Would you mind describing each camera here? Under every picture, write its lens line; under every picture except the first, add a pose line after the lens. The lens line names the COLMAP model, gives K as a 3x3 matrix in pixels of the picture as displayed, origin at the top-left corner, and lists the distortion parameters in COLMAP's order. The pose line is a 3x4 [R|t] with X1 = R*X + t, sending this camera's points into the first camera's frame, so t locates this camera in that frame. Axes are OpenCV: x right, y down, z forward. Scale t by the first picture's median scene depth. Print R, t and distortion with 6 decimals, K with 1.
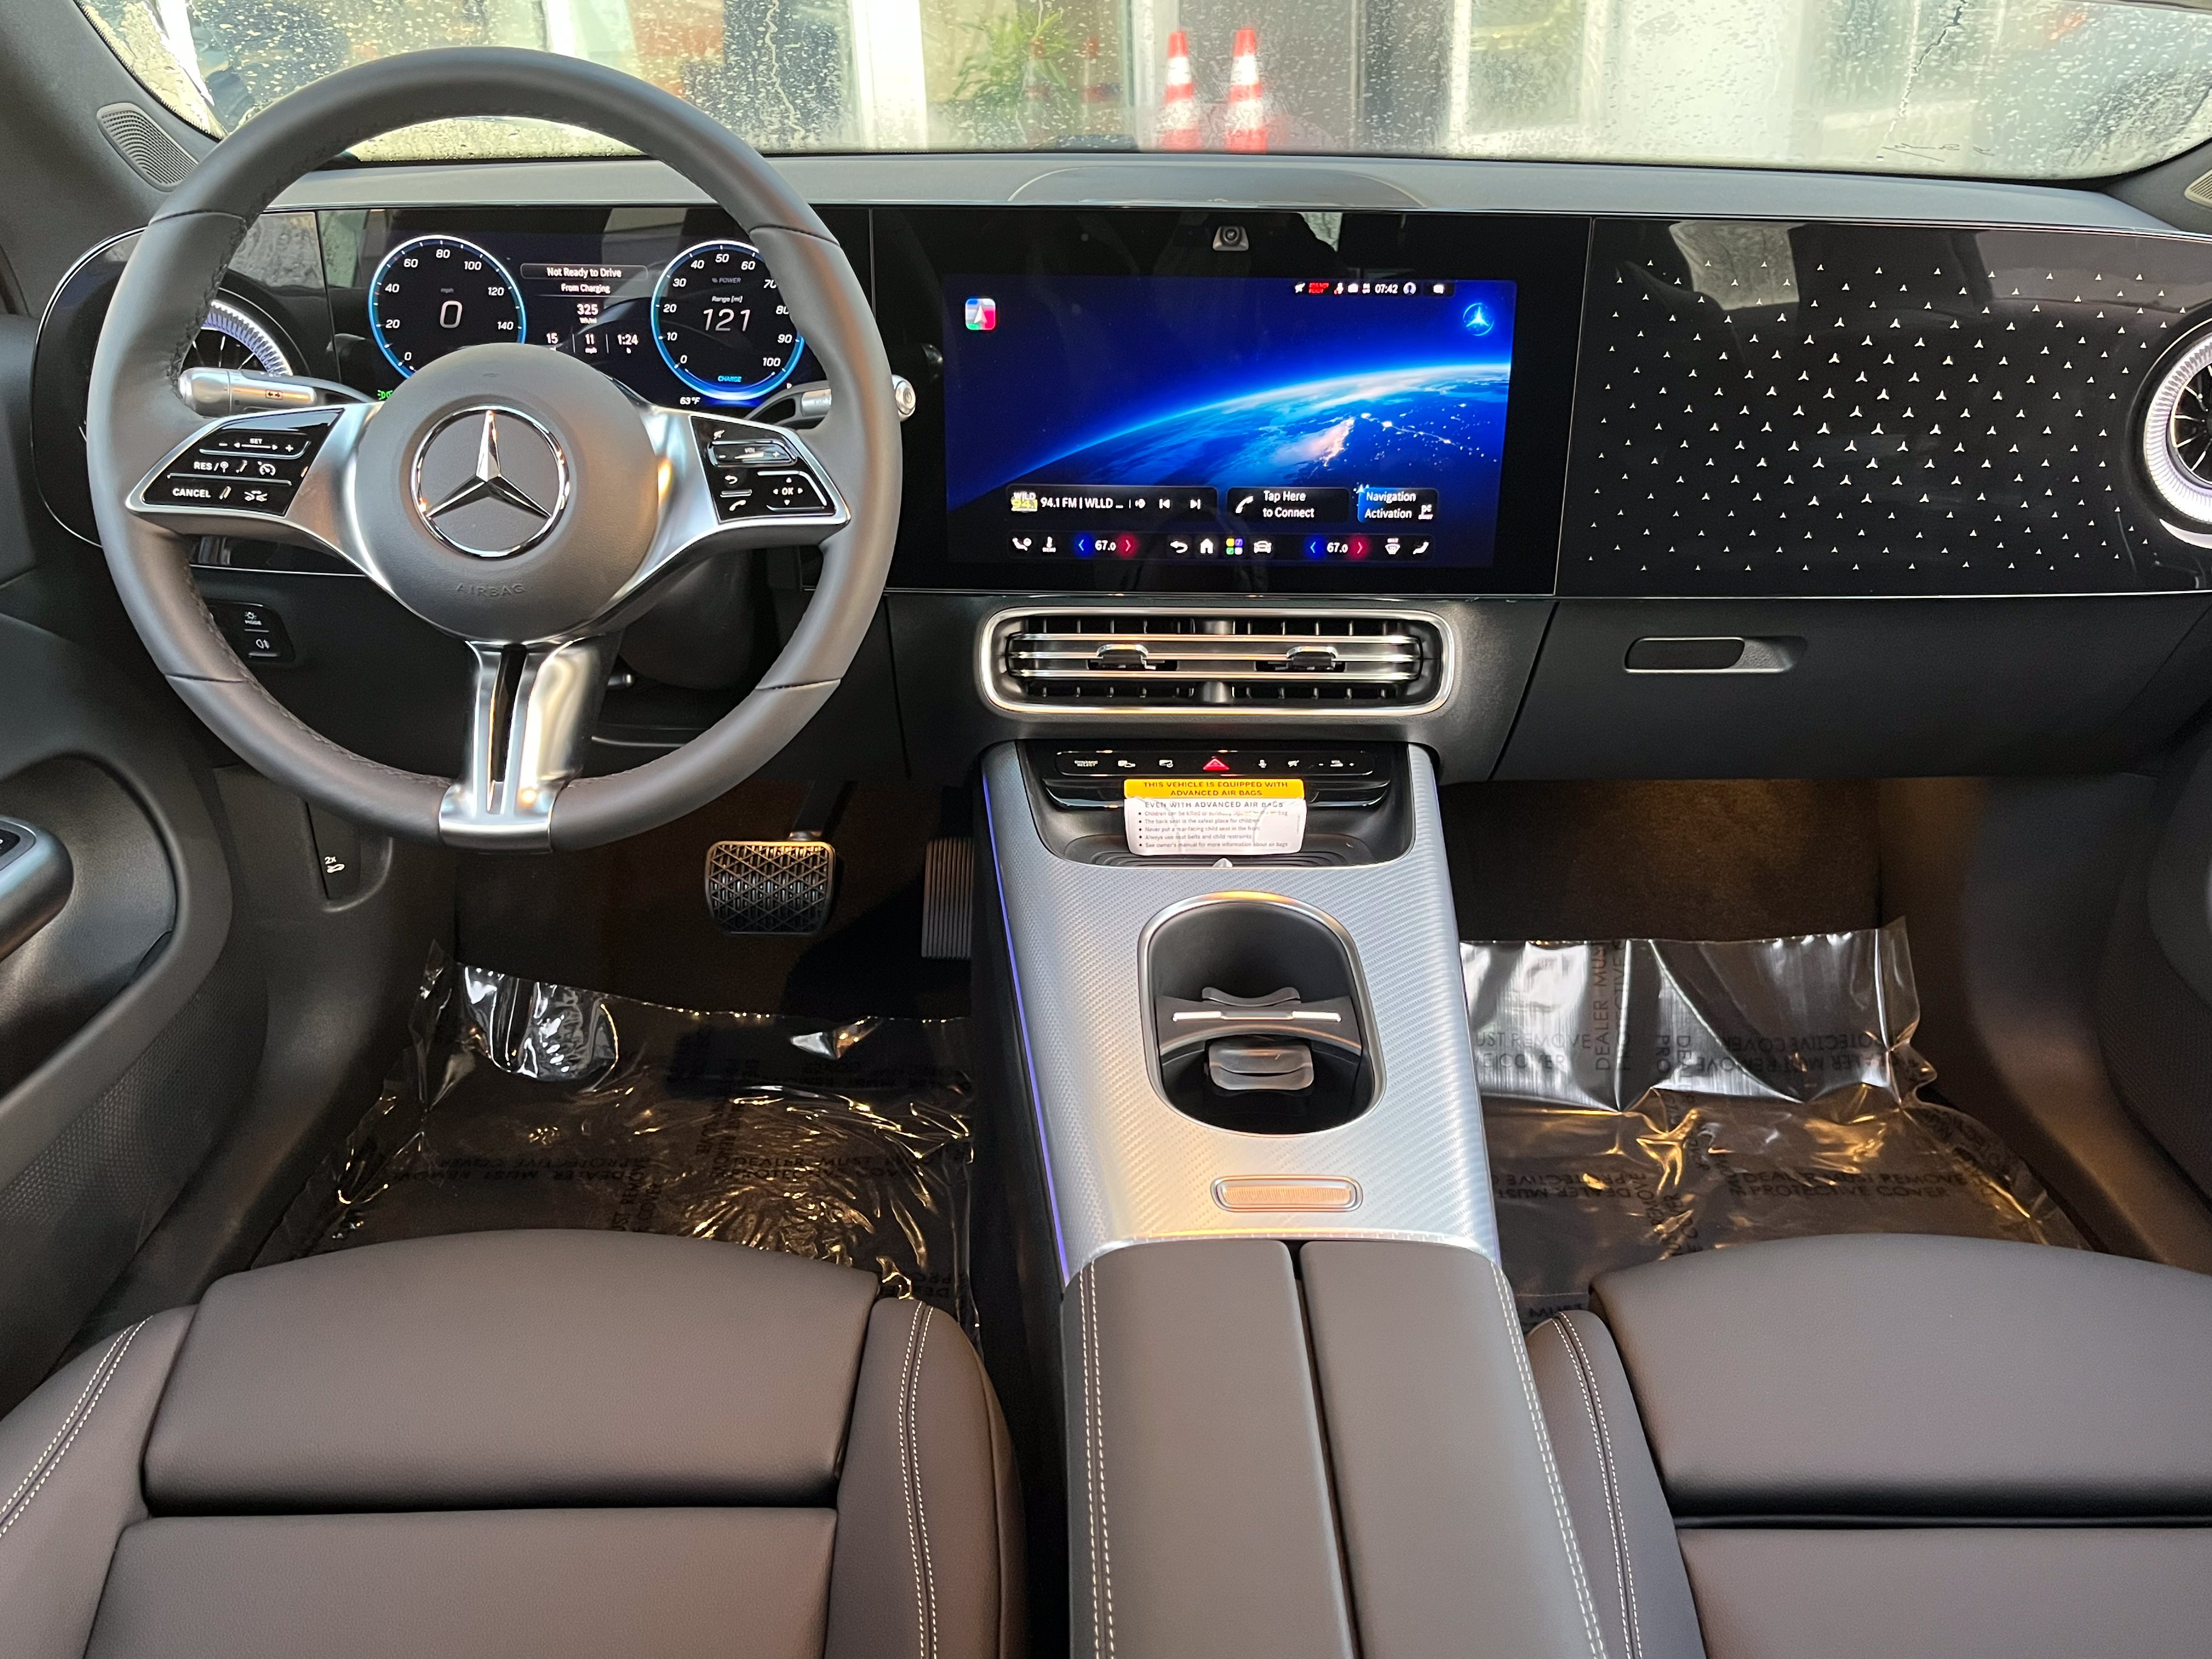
lens RADIAL K [[1764.4, 0, 1102.4], [0, 1764.4, 830.5], [0, 0, 1]] dist [0.038229, 0.003255]
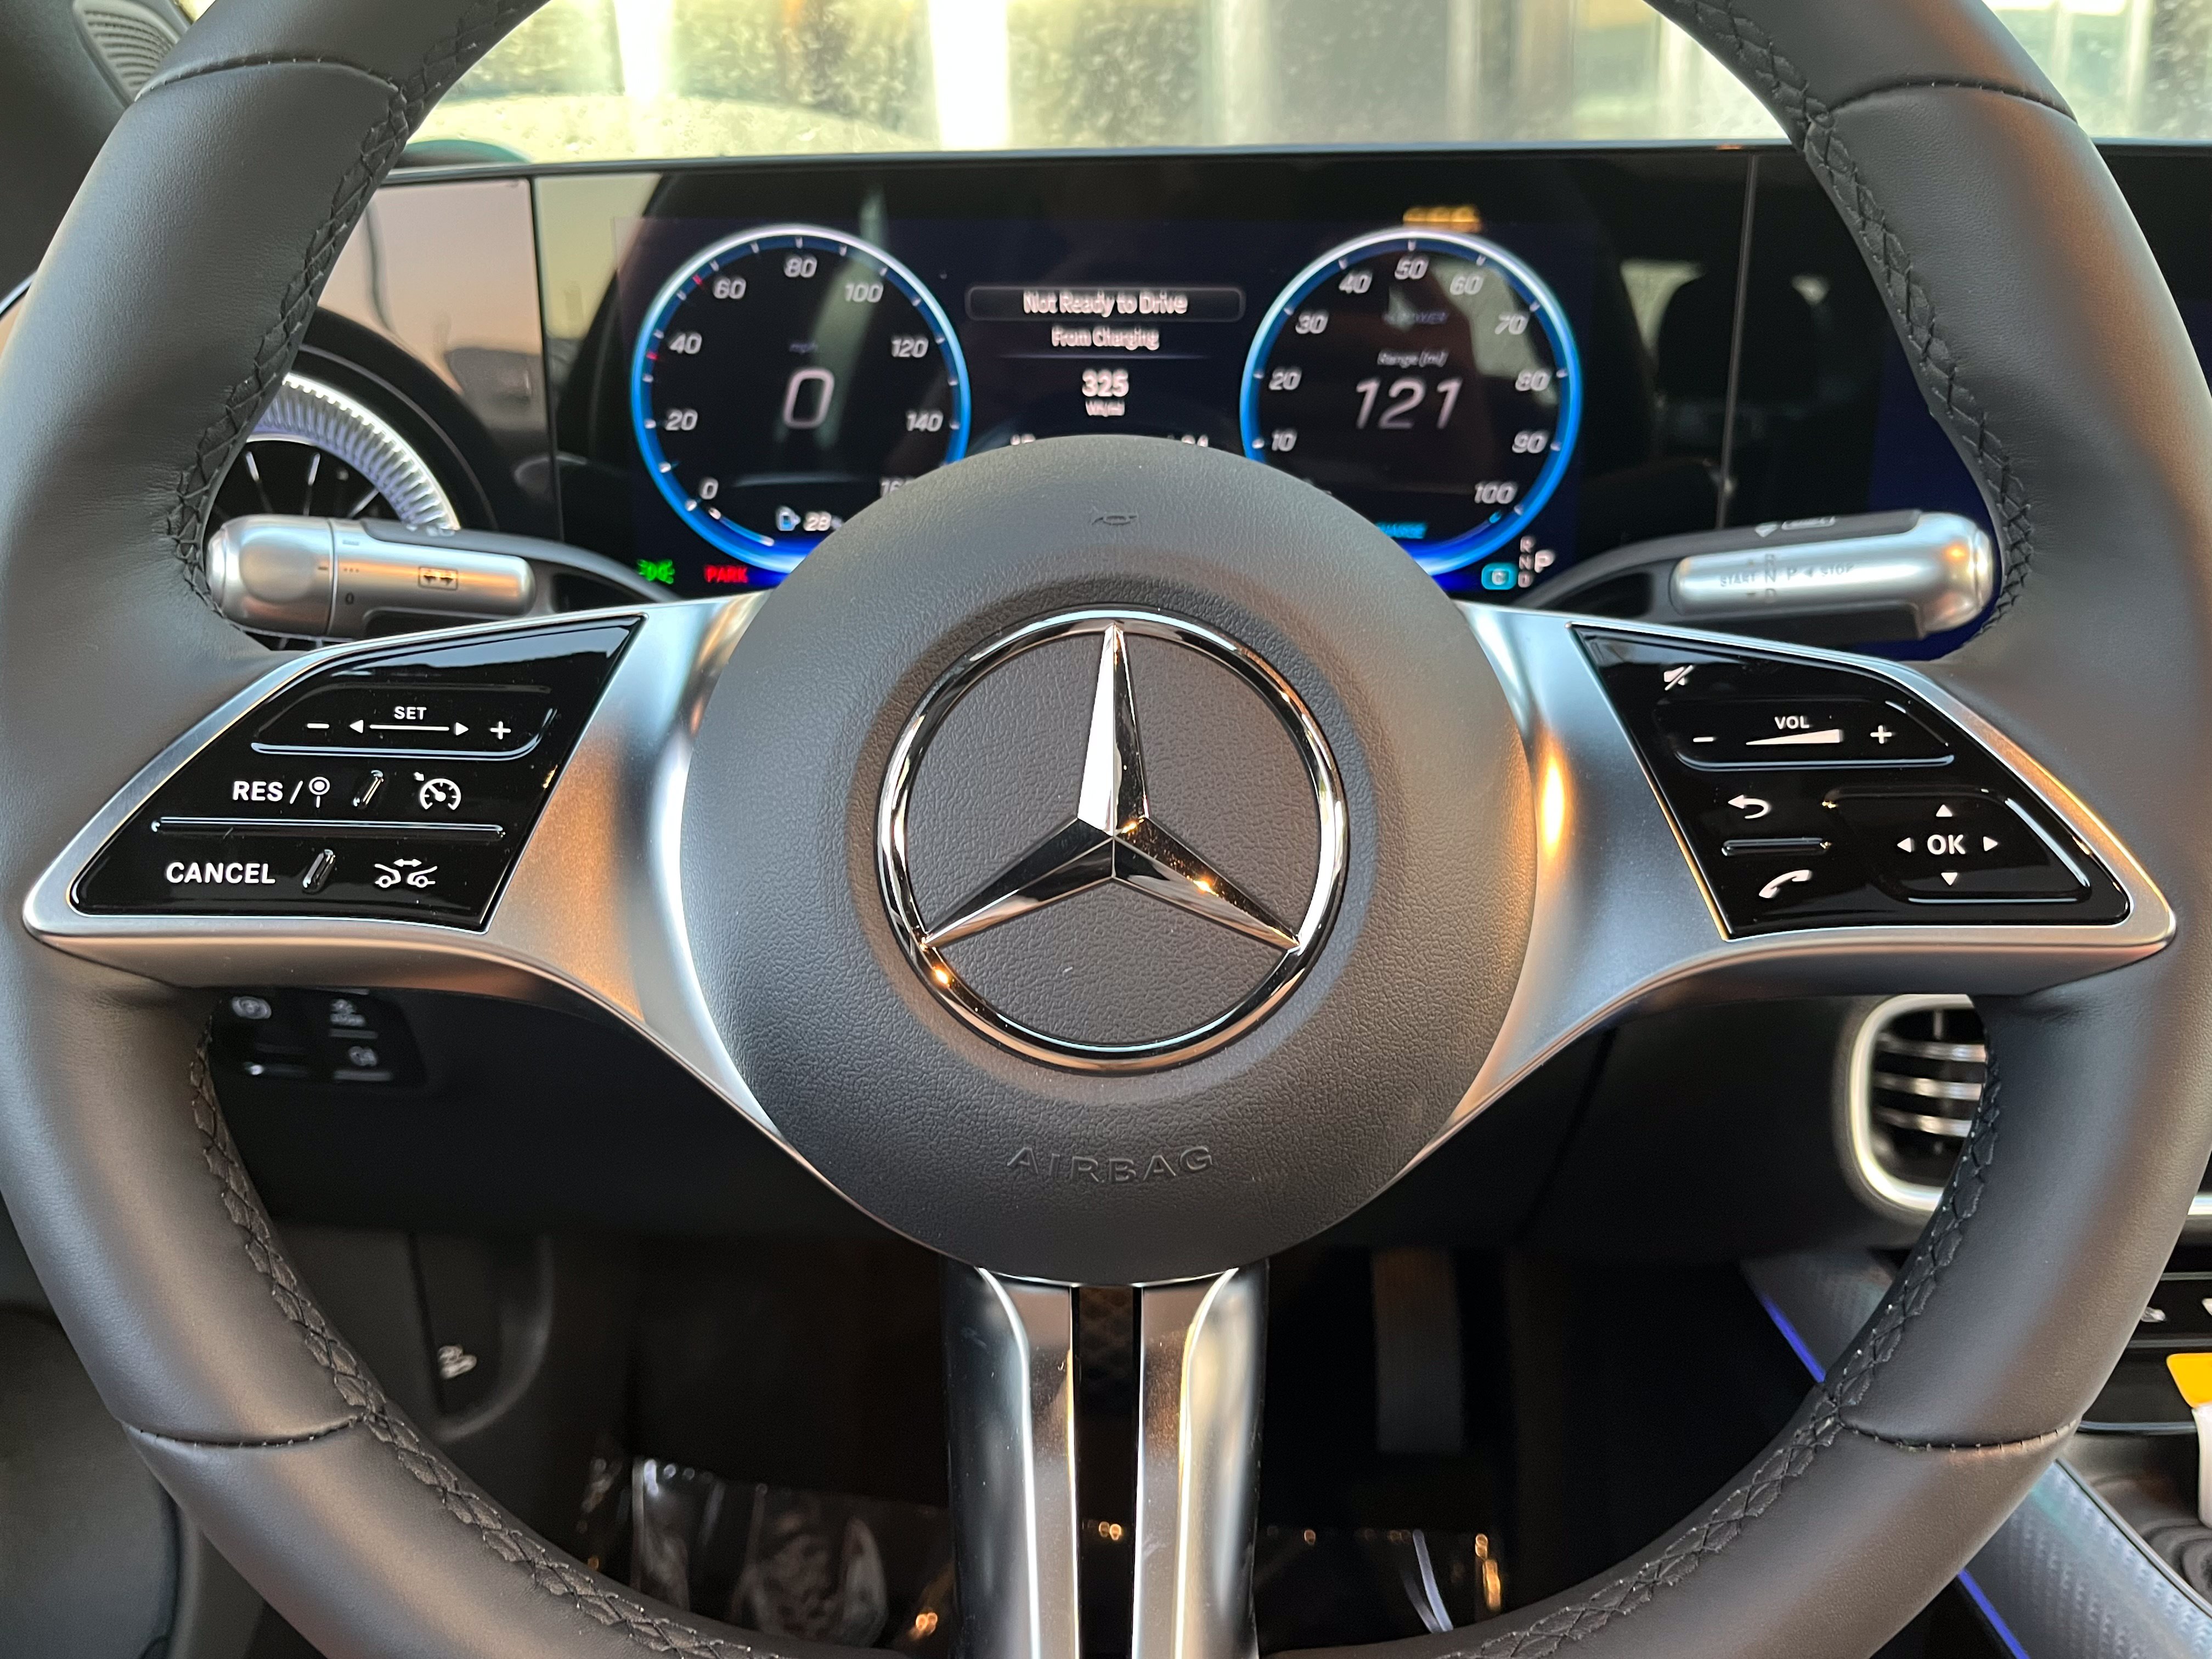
lens RADIAL K [[1717.1, 0, 1111.0], [0, 1717.1, 831.1], [0, 0, 1]] dist [0.007375, -0.002813]
pose [[0.999977, -0.003921, -0.005575, -0.288697], [0.003454, 0.996670, -0.081470, -0.144139], [0.005876, 0.081449, 0.996660, 0.573900]]
